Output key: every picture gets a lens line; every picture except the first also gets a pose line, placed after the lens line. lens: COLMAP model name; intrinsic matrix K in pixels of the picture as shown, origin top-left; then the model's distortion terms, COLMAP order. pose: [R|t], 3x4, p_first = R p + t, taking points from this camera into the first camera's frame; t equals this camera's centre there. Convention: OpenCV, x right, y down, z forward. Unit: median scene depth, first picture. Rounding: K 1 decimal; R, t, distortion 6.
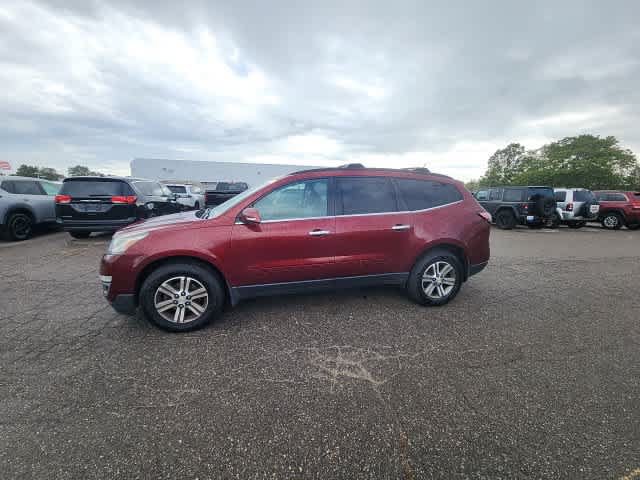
lens RADIAL K [[258.8, 0, 320.0], [0, 258.8, 240.0], [0, 0, 1]] dist [0.014855, -0.010887]
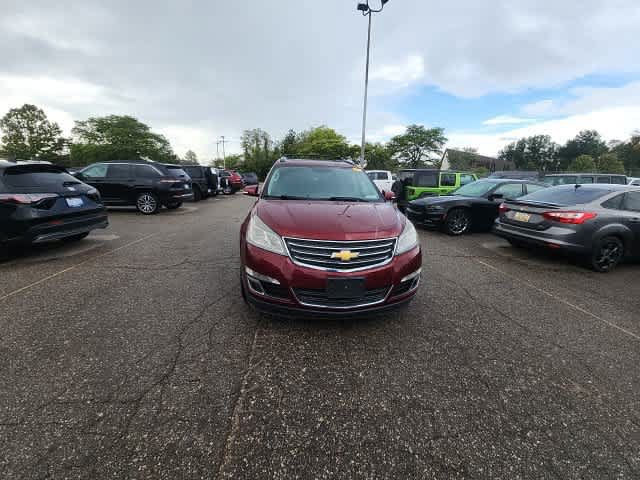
lens RADIAL K [[258.8, 0, 320.0], [0, 258.8, 240.0], [0, 0, 1]] dist [0.014855, -0.010887]
pose [[0.118921, -0.252263, 0.960324, -1.393314], [0.159706, 0.959453, 0.232257, -0.200932], [-0.979975, 0.125750, 0.154388, 0.928140]]
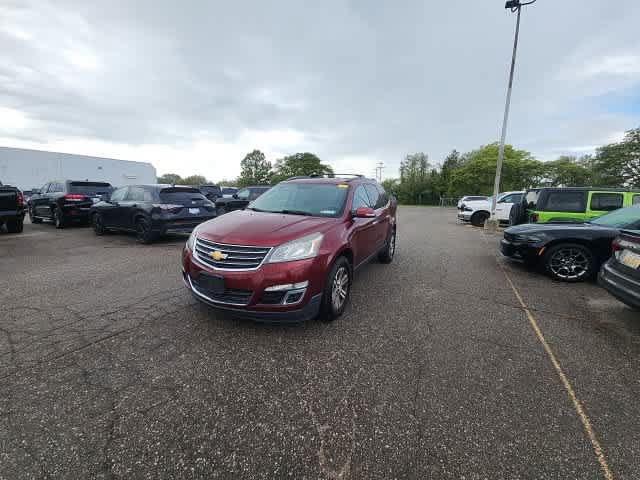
lens RADIAL K [[258.8, 0, 320.0], [0, 258.8, 240.0], [0, 0, 1]] dist [0.014855, -0.010887]
pose [[0.647867, -0.129586, 0.750651, -1.131471], [0.123990, 0.990222, 0.063930, -0.053523], [-0.751595, 0.051655, 0.657599, 0.230412]]
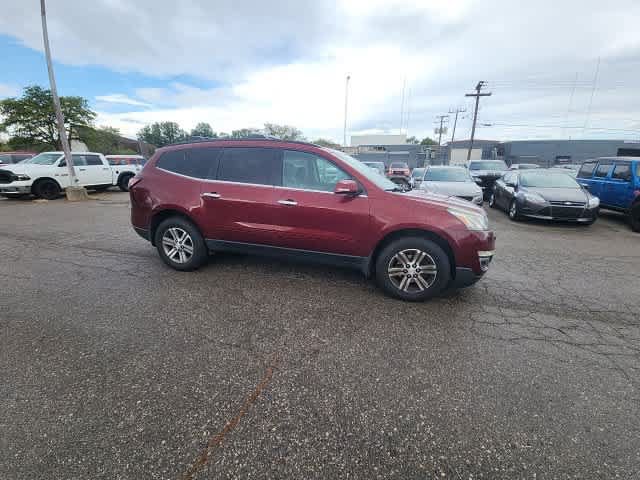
lens RADIAL K [[258.8, 0, 320.0], [0, 258.8, 240.0], [0, 0, 1]] dist [0.014855, -0.010887]
pose [[-0.871573, -0.163797, 0.462095, -0.674691], [0.058123, 0.901369, 0.429133, -0.398401], [-0.486809, 0.400879, -0.776088, 2.098991]]
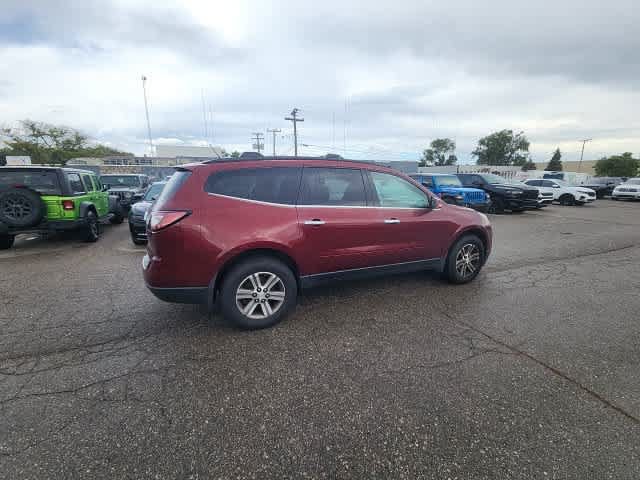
lens RADIAL K [[258.8, 0, 320.0], [0, 258.8, 240.0], [0, 0, 1]] dist [0.014855, -0.010887]
pose [[-0.986314, 0.016160, -0.164086, 0.266619], [-0.050095, 0.918769, 0.391604, -0.428747], [0.157086, 0.394465, -0.905385, 2.242155]]
